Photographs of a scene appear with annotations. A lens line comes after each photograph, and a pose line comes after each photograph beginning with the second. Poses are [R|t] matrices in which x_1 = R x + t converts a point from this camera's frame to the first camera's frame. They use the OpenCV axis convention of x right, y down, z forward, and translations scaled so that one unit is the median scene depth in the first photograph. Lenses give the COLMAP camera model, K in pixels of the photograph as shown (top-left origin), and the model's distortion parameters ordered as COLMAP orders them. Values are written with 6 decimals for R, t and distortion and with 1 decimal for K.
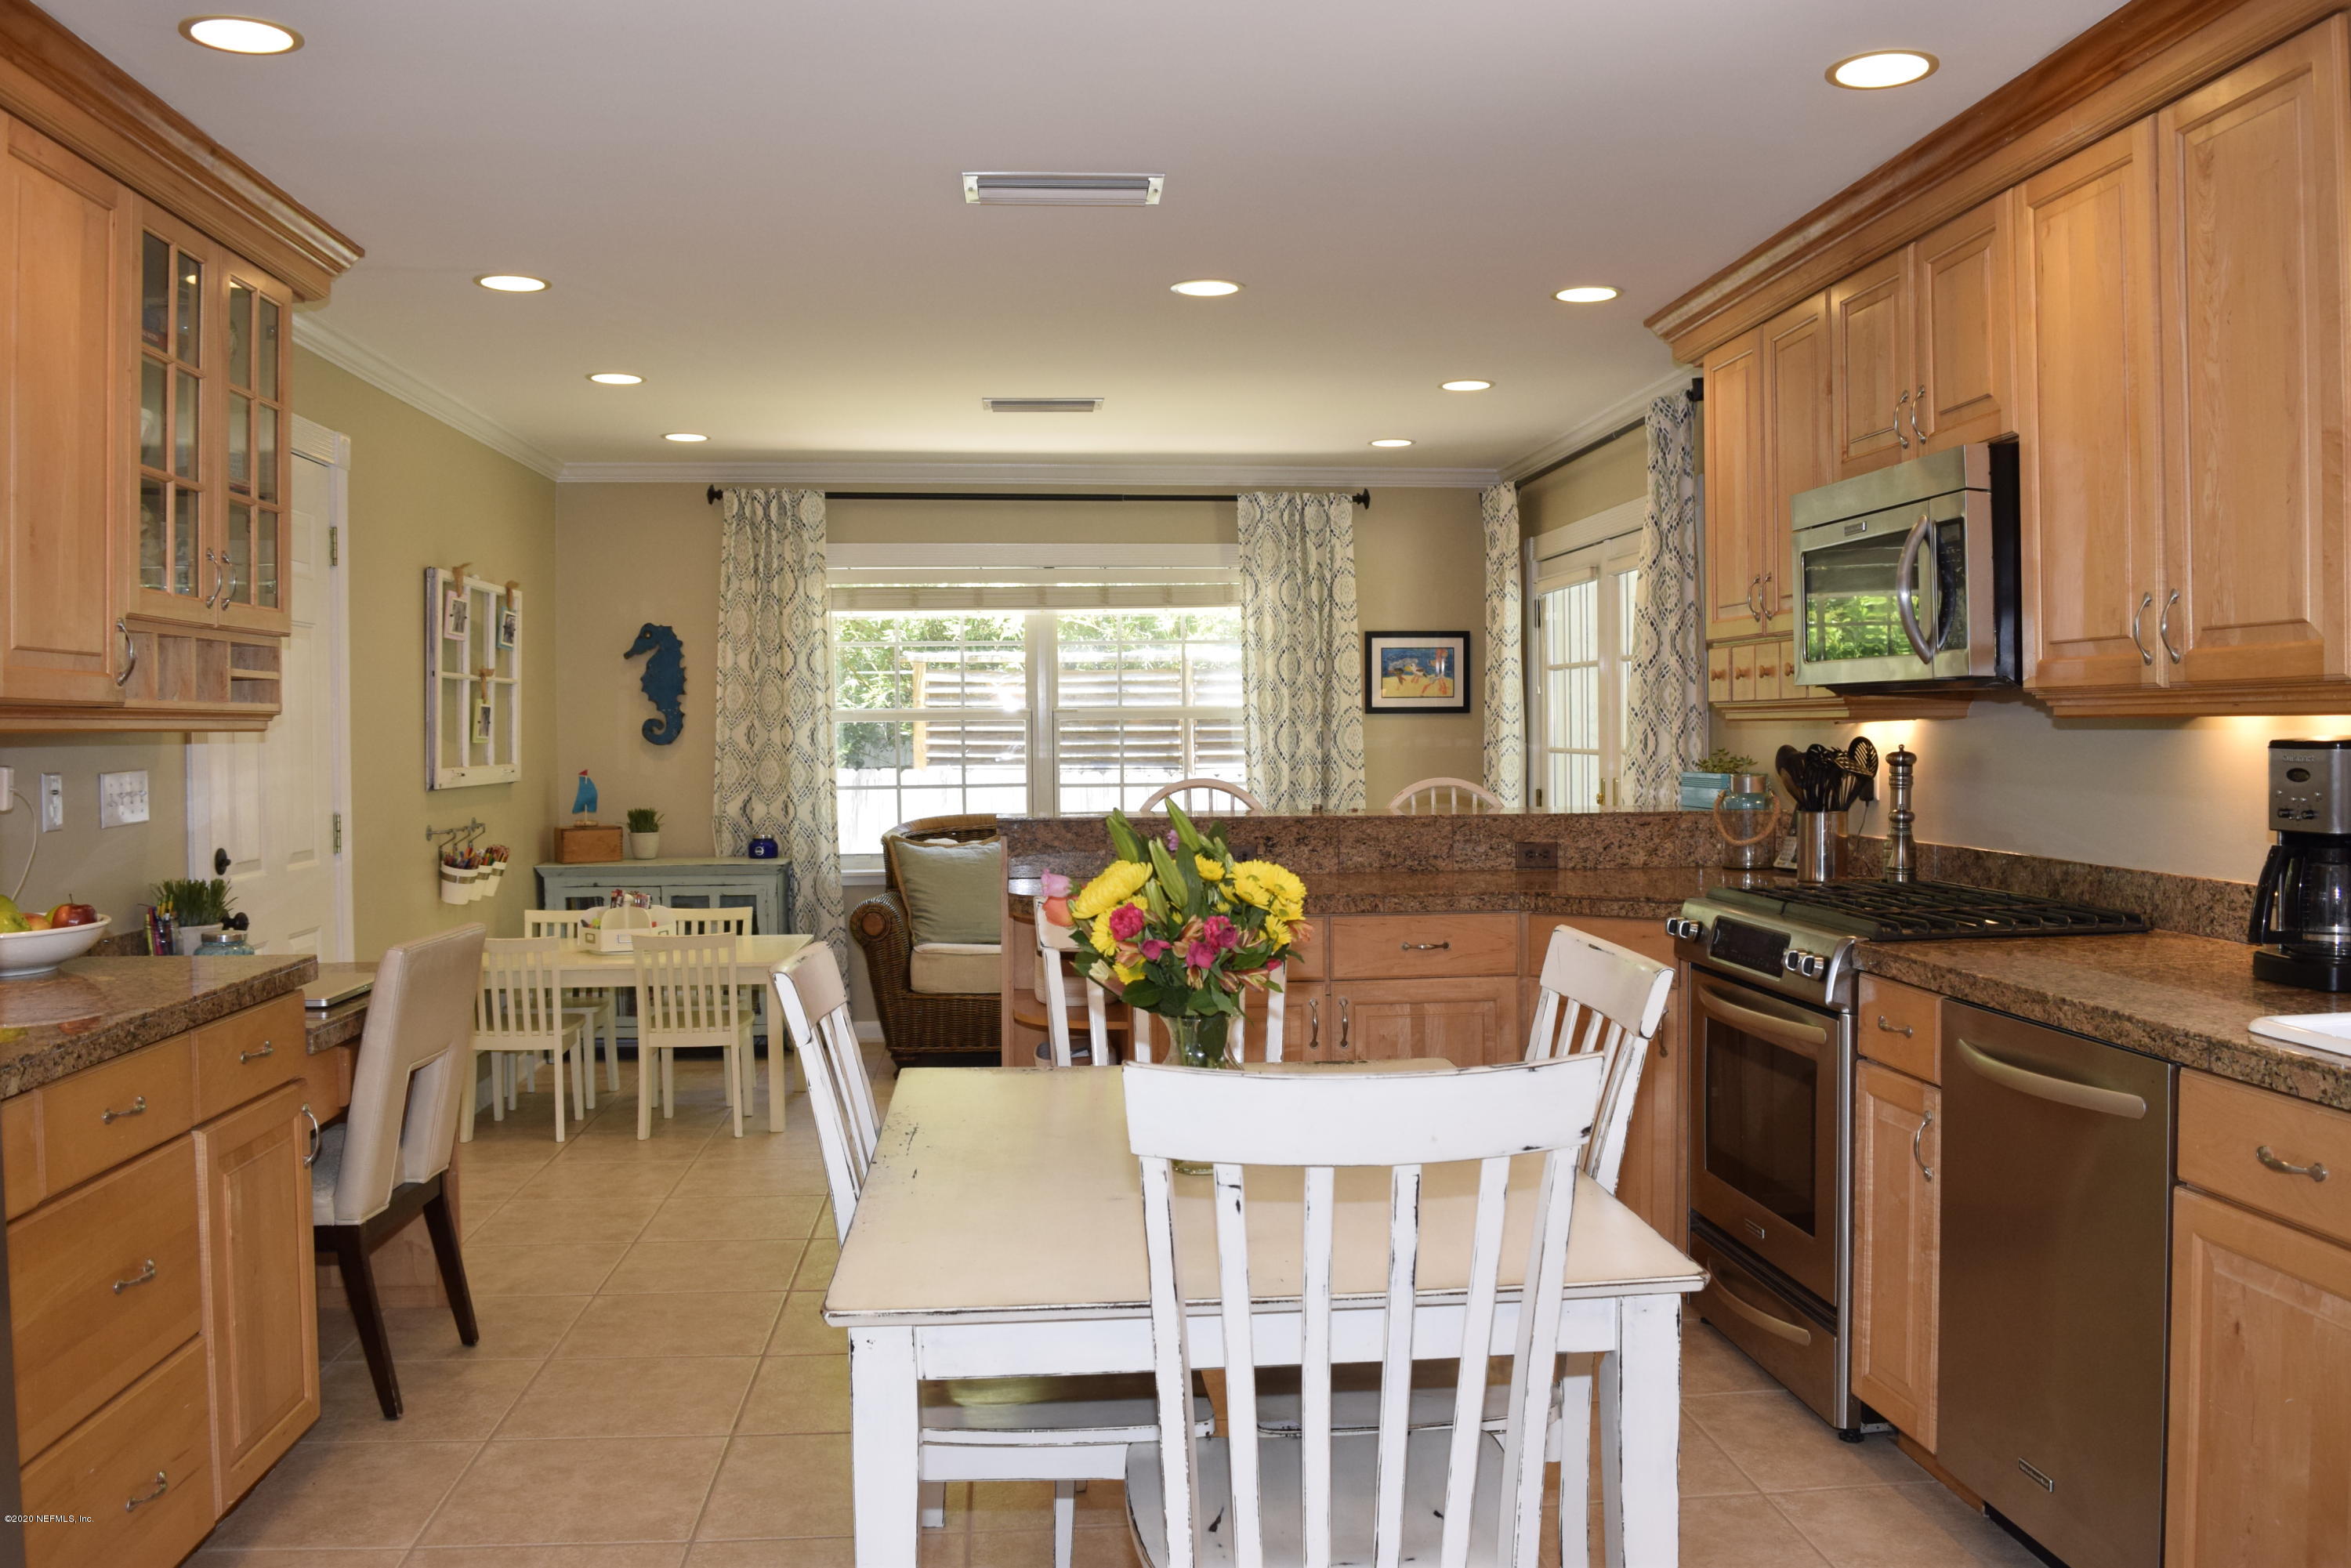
lens RADIAL K [[1836.2, 0, 1188.1], [0, 1836.2, 777.3], [0, 0, 1]] dist [-0.098468, 0.028346]
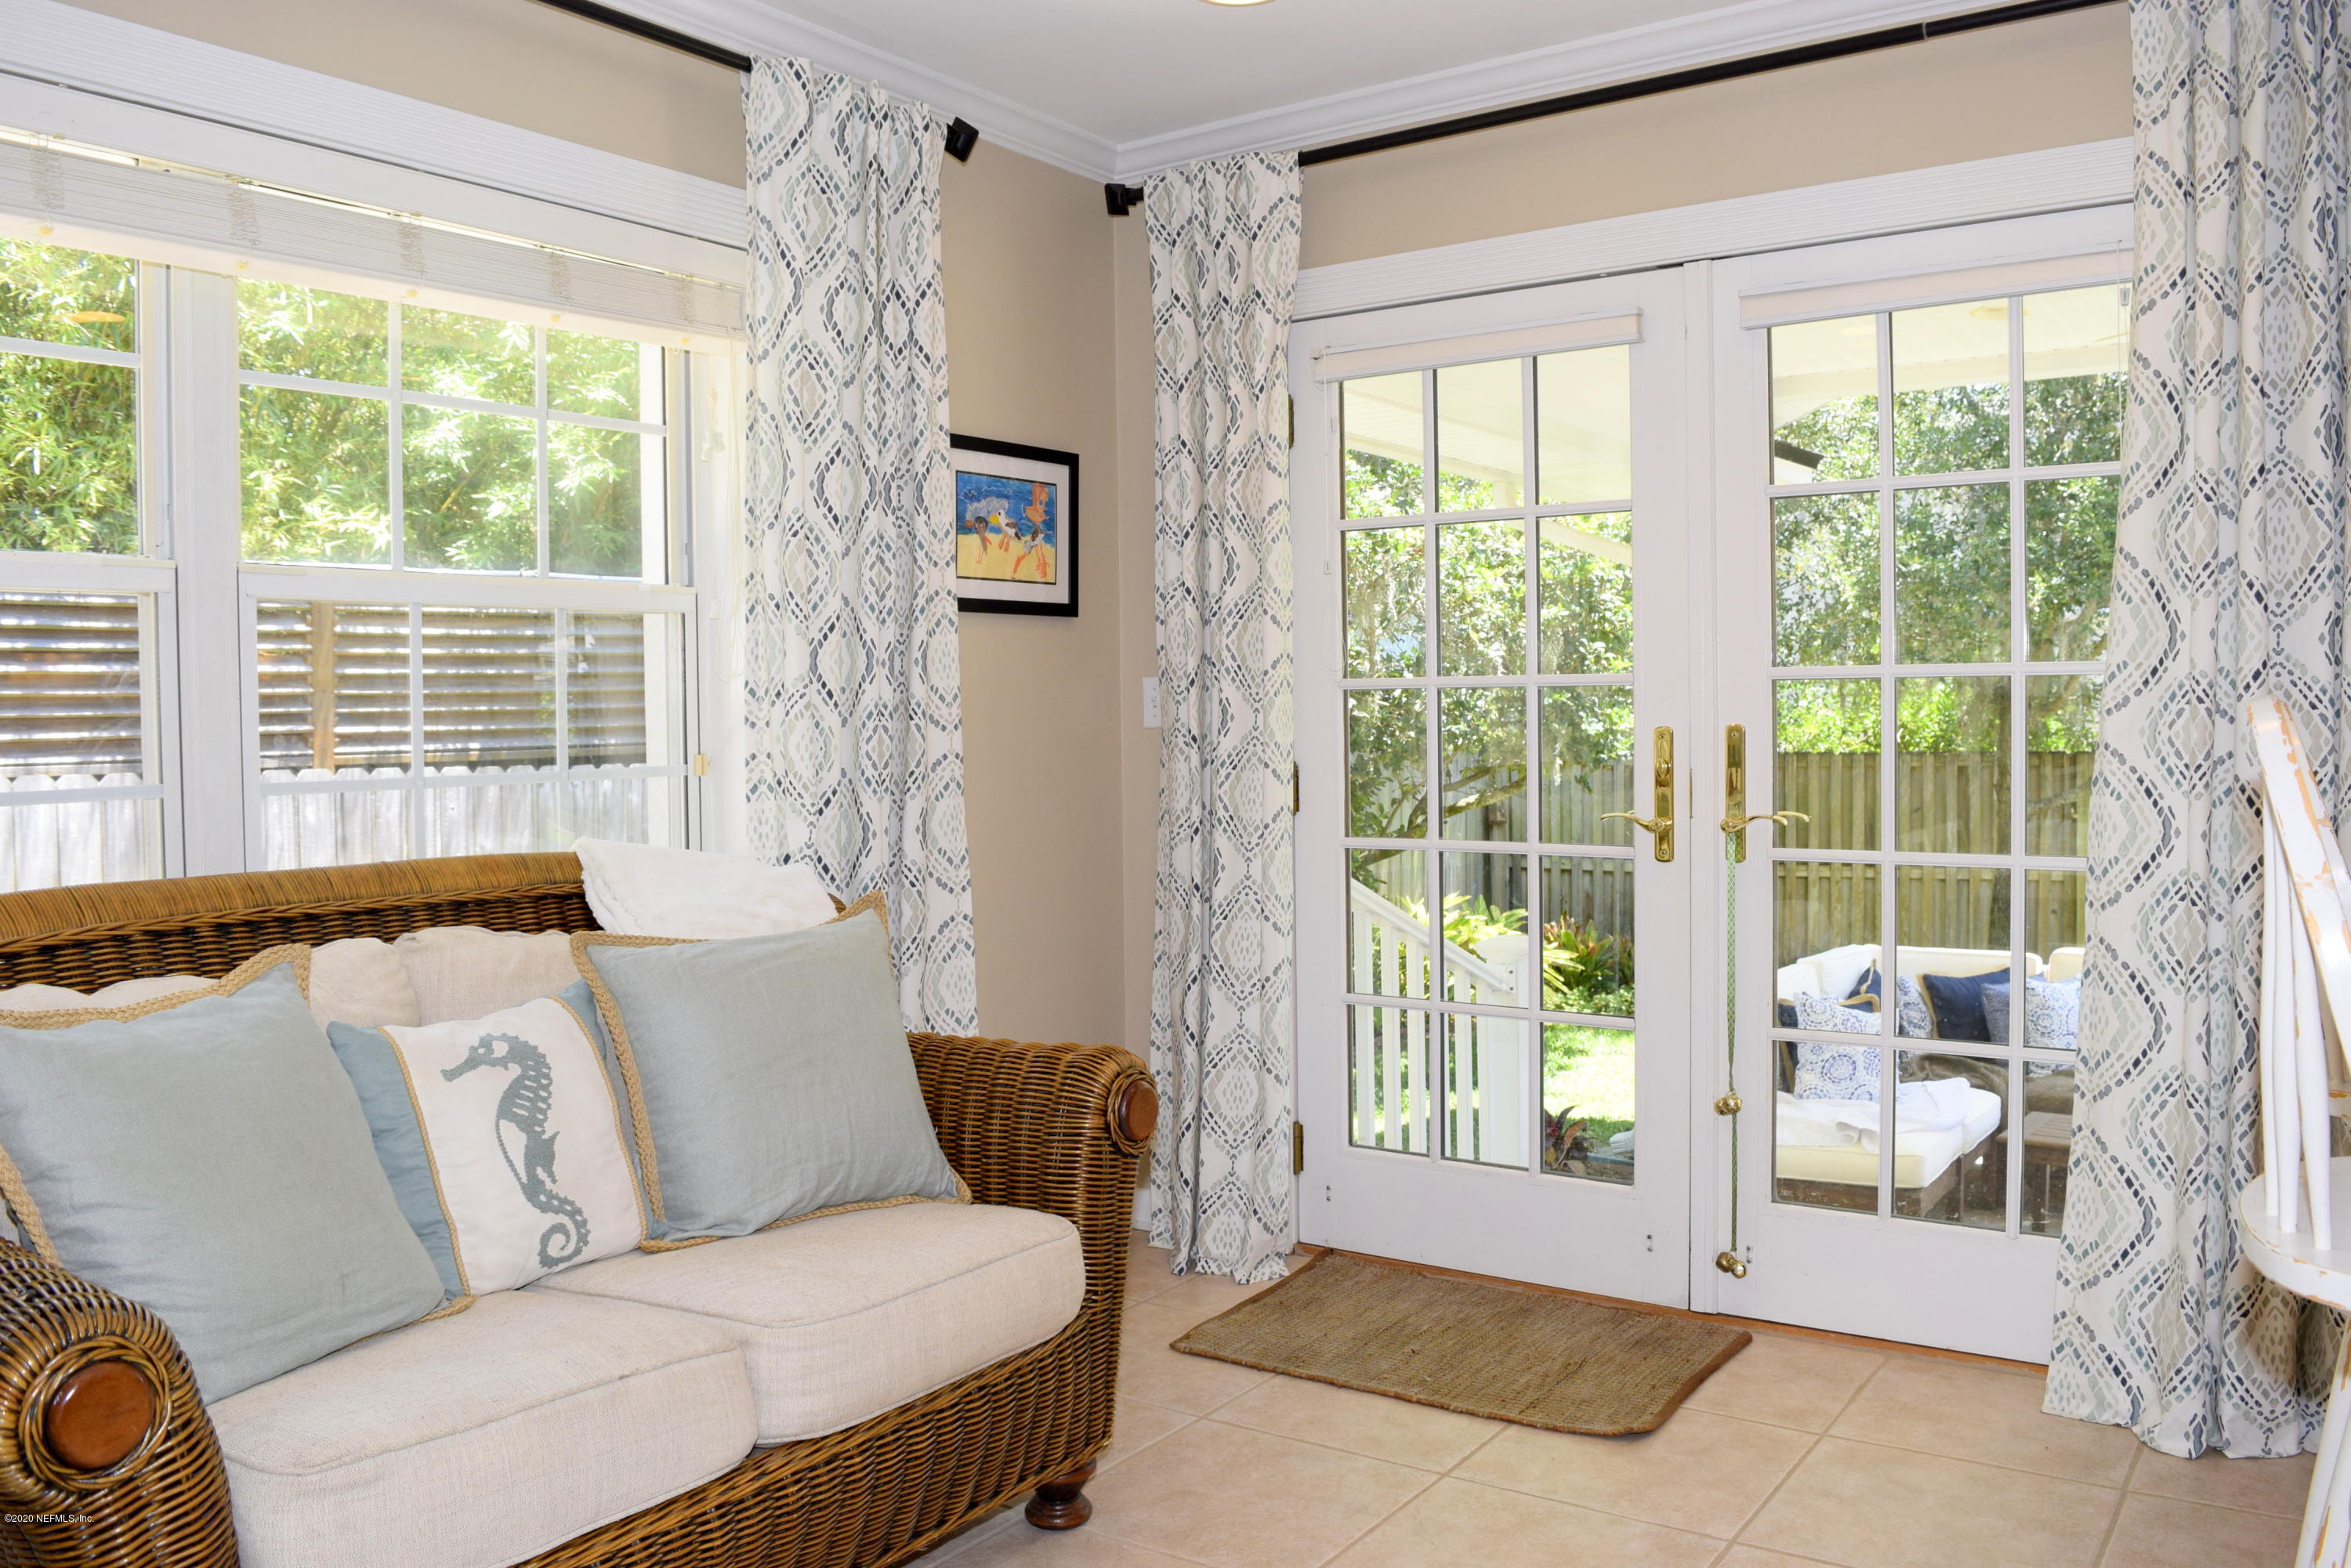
lens RADIAL K [[1836.2, 0, 1188.1], [0, 1836.2, 777.3], [0, 0, 1]] dist [-0.098468, 0.028346]
pose [[0.648277, -0.029604, 0.760829, -0.214477], [0.029348, 0.999473, 0.013884, 0.003185], [-0.760839, 0.013328, 0.648804, 0.650991]]
